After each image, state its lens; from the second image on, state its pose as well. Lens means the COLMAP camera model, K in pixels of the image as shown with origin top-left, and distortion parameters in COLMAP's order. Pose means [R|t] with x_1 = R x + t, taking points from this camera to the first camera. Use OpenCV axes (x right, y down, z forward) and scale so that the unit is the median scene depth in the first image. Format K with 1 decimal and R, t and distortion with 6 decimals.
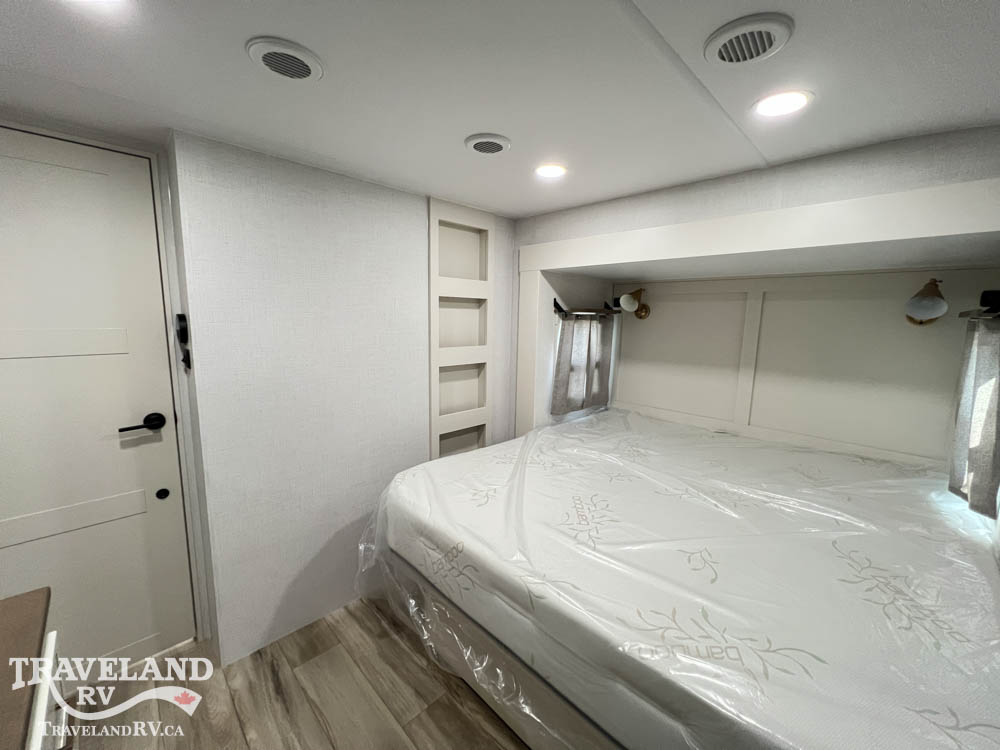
lens RADIAL K [[399.1, 0, 500.6], [0, 399.1, 374.7], [0, 0, 1]] dist [-0.002602, 0.001144]
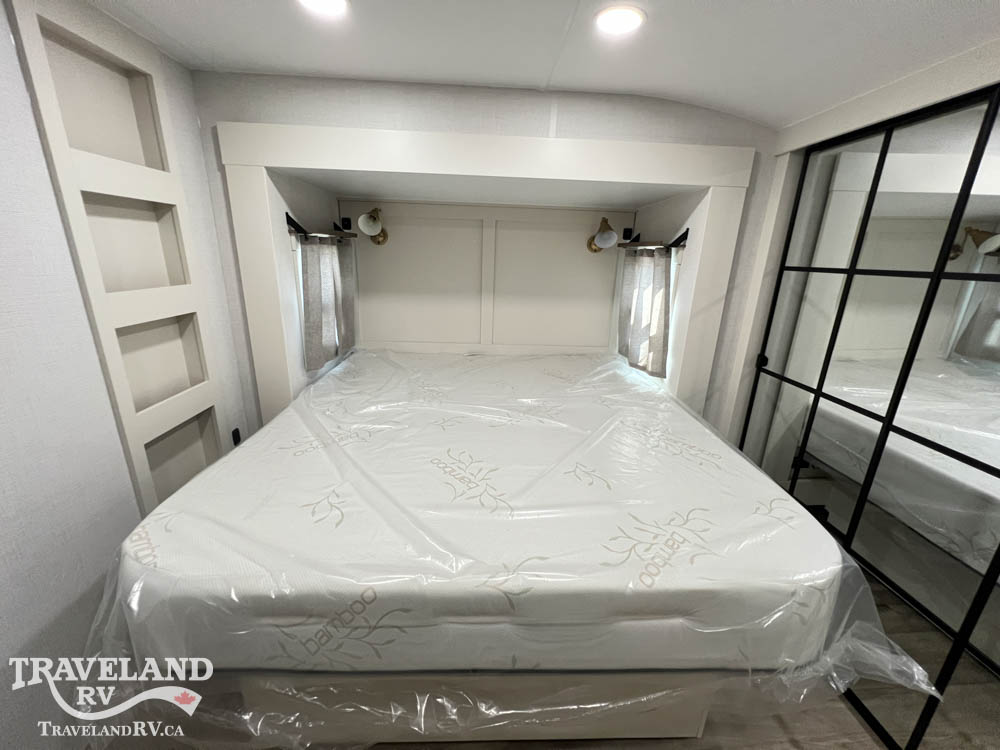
lens RADIAL K [[399.1, 0, 498.6], [0, 399.1, 373.4], [0, 0, 1]] dist [-0.002602, 0.001144]
pose [[0.677077, -0.210453, 0.705178, -0.187991], [0.088324, 0.974549, 0.206040, -0.025131], [-0.730593, -0.077221, 0.678433, 0.228929]]
